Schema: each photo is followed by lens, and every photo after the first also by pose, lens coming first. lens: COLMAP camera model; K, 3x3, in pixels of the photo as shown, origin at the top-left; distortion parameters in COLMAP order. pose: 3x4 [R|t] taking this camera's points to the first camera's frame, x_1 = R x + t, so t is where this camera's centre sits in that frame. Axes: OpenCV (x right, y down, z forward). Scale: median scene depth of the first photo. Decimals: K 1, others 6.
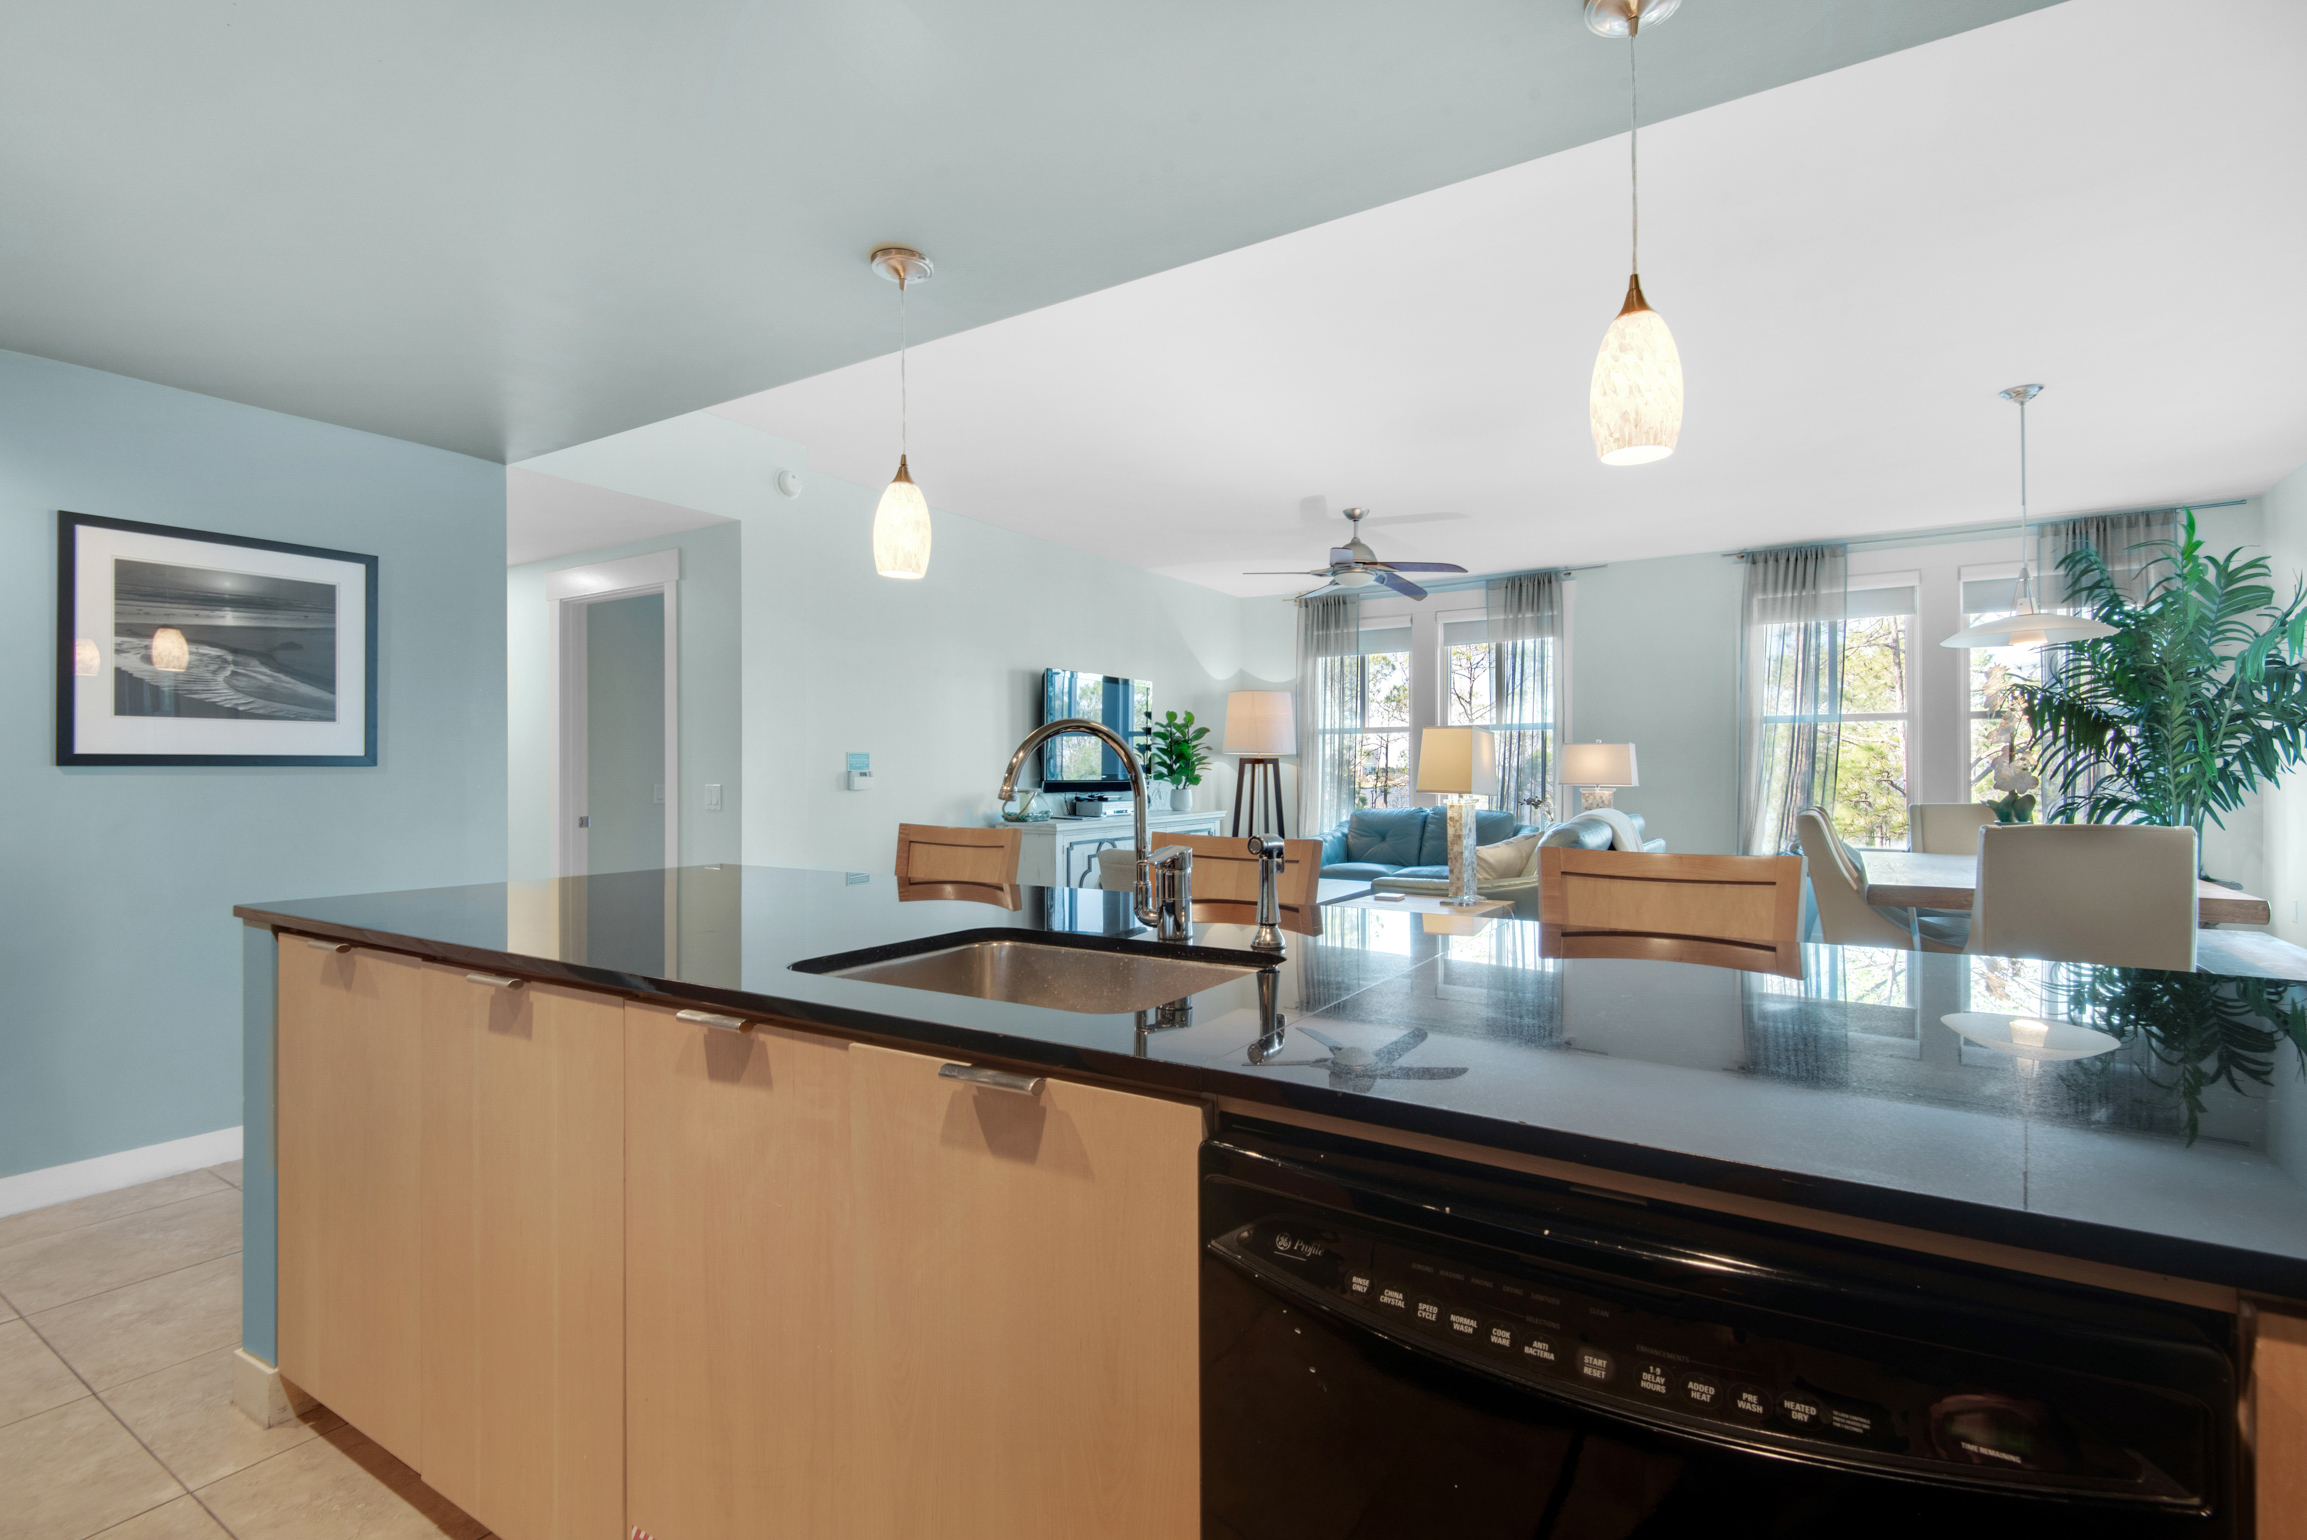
lens RADIAL K [[1053.7, 0, 1178.6], [0, 1053.7, 761.3], [0, 0, 1]] dist [0.015428, -0.002126]
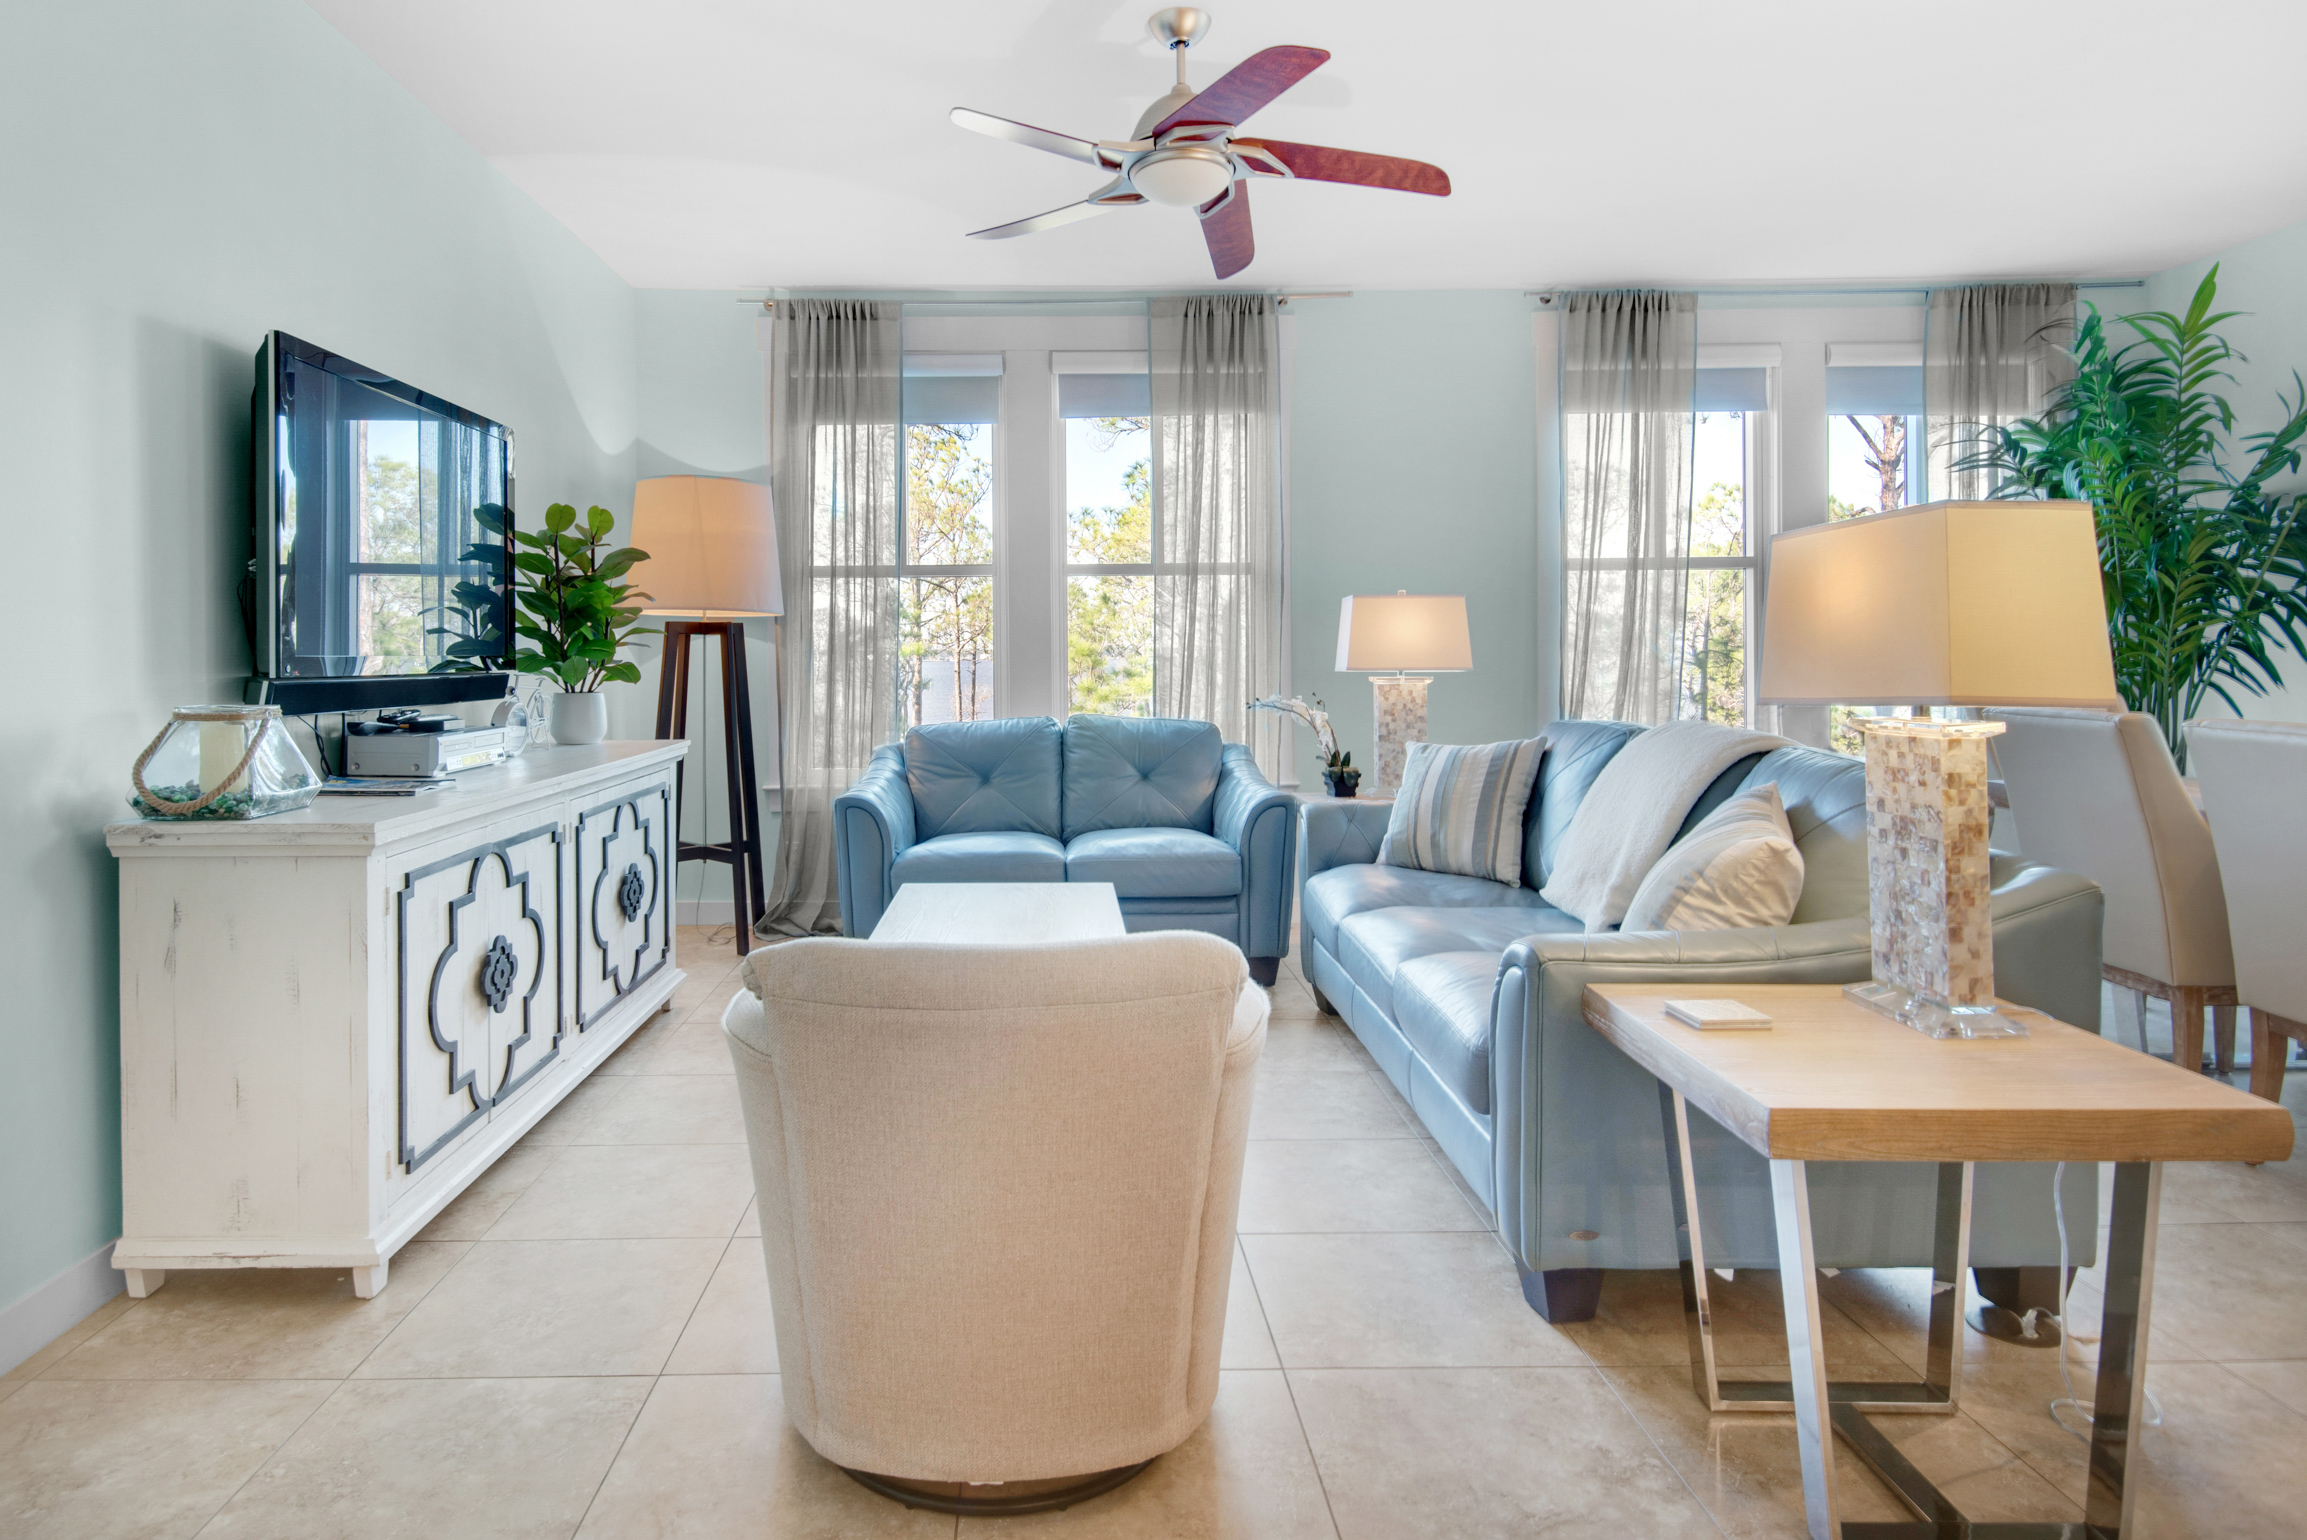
lens RADIAL K [[1298.8, 0, 1061.7], [0, 1298.8, 681.8], [0, 0, 1]] dist [0.021236, 0.000498]
pose [[0.846764, -0.017780, 0.531671, -0.124755], [0.002660, 0.999570, 0.029192, 0.008219], [-0.531962, -0.023305, 0.846448, 0.498431]]
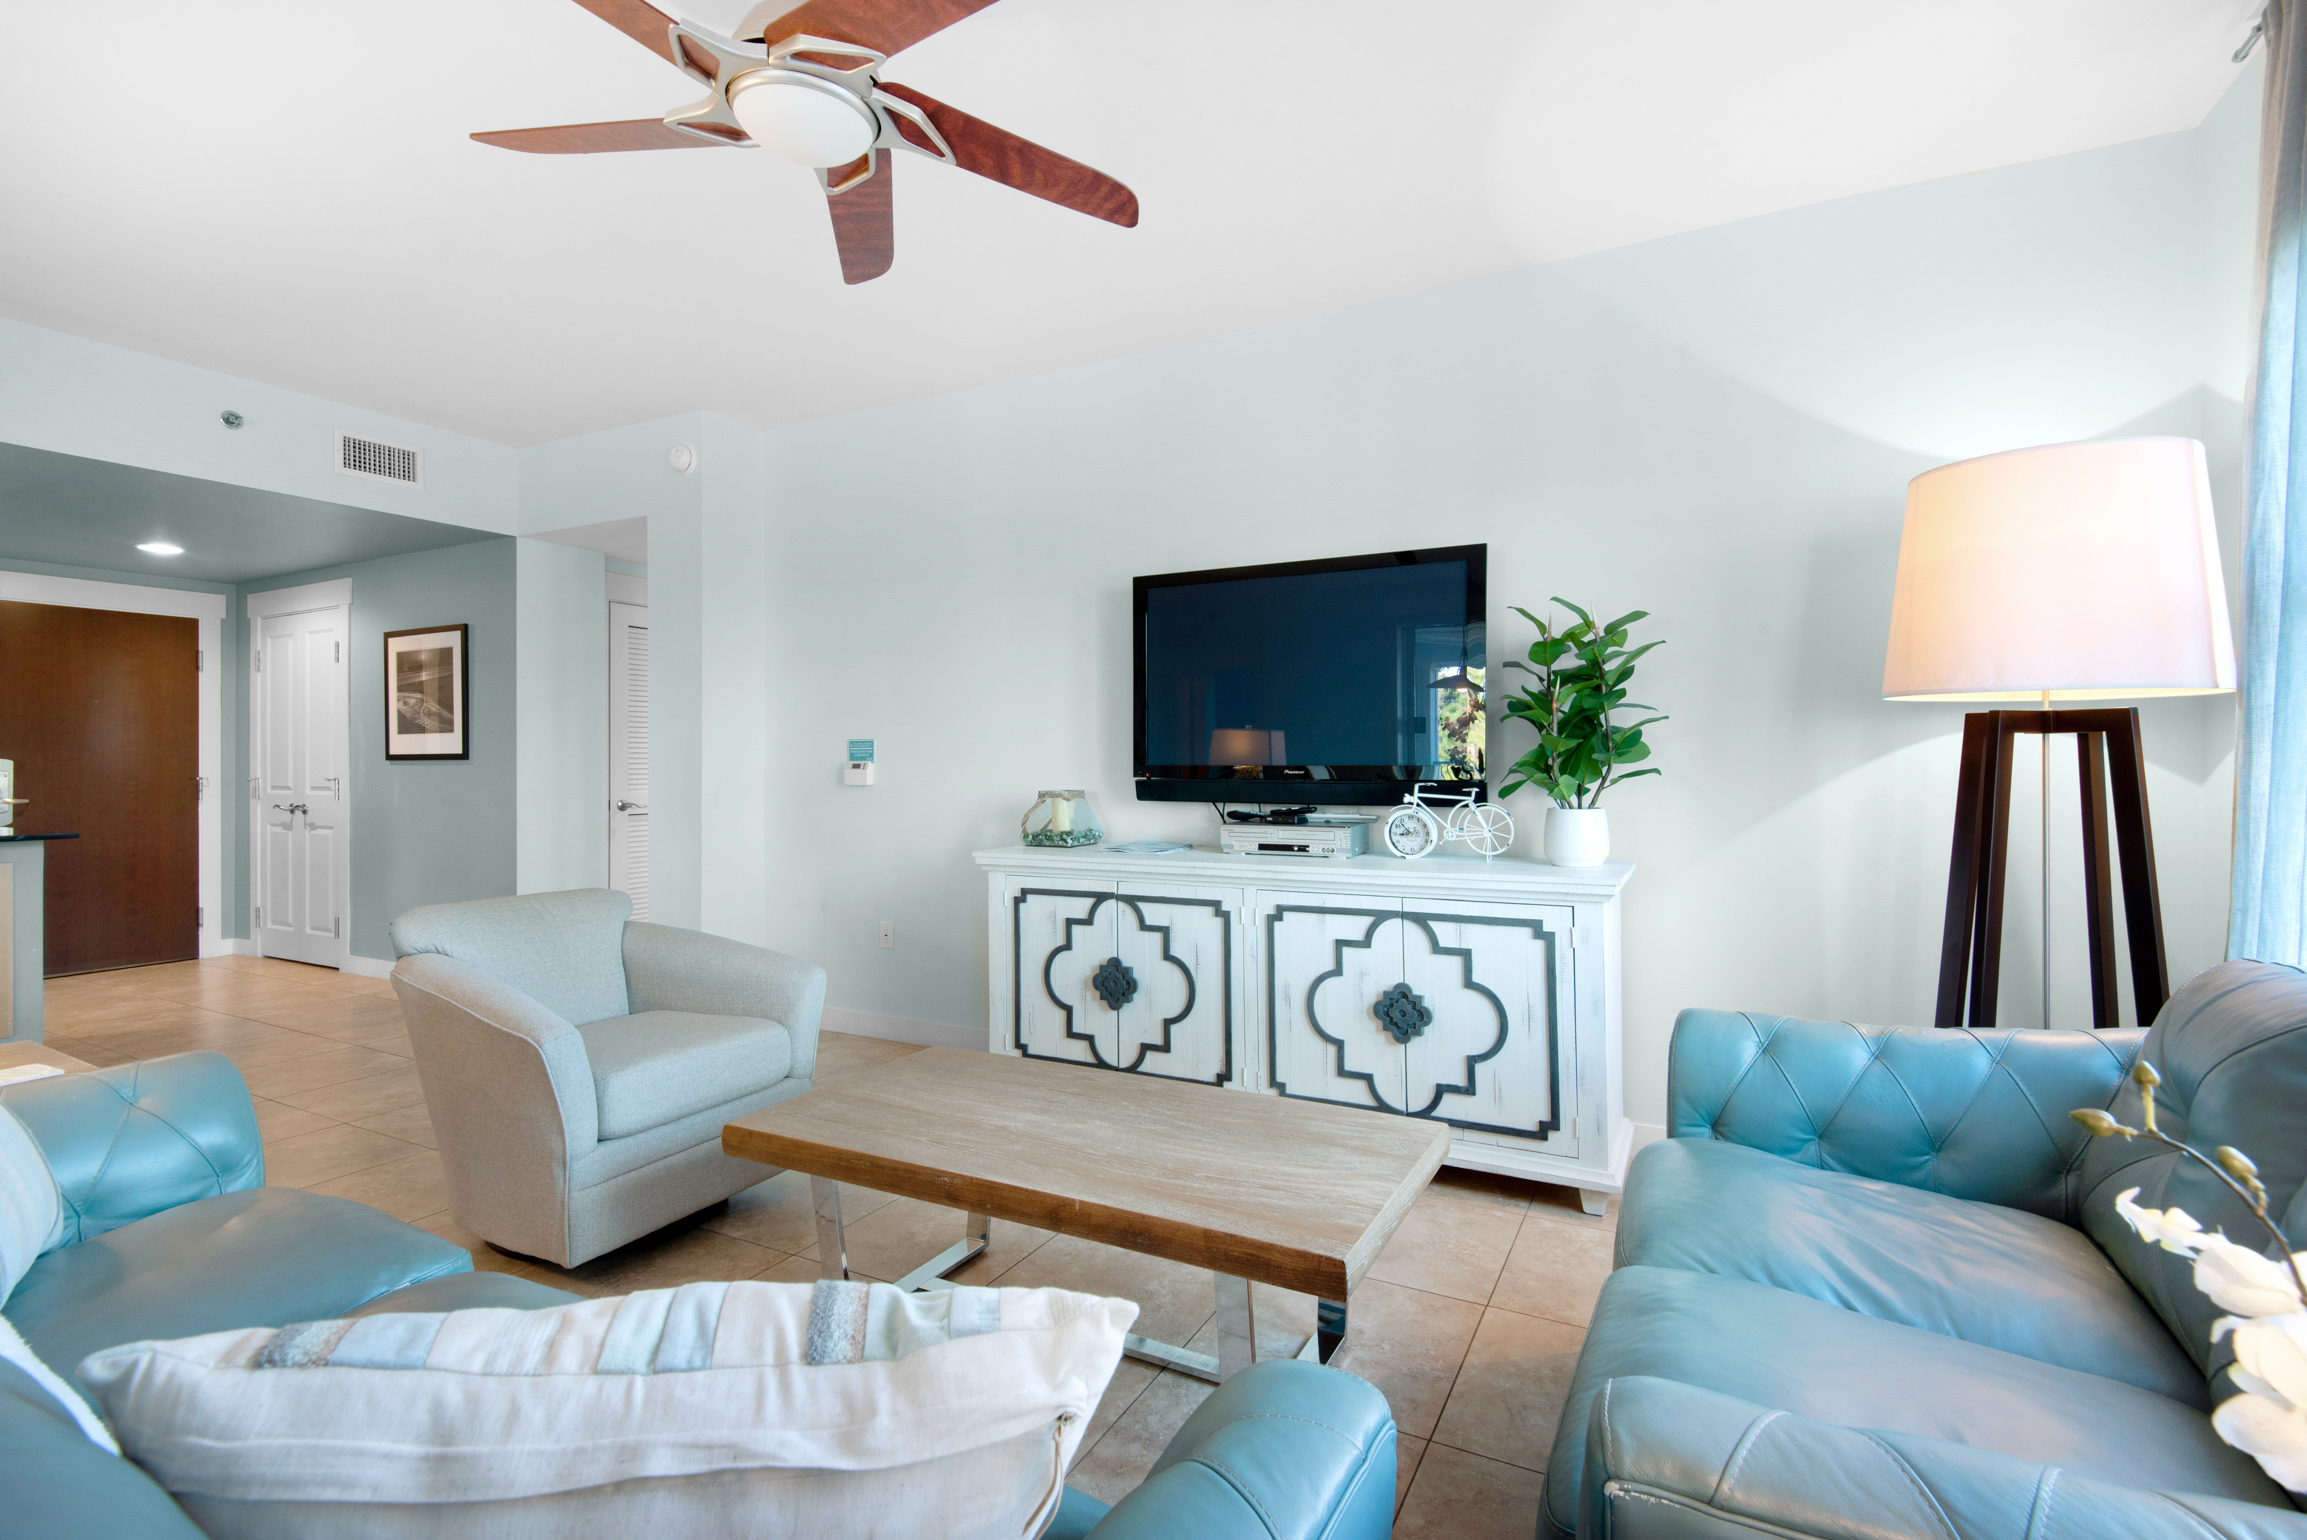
lens RADIAL K [[1053.7, 0, 1210.7], [0, 1053.7, 761.6], [0, 0, 1]] dist [0.015428, -0.002126]
pose [[0.077098, -0.008851, -0.996984, 0.408714], [0.007547, 0.999937, -0.008293, 0.013280], [0.996995, -0.006885, 0.077160, 0.930411]]
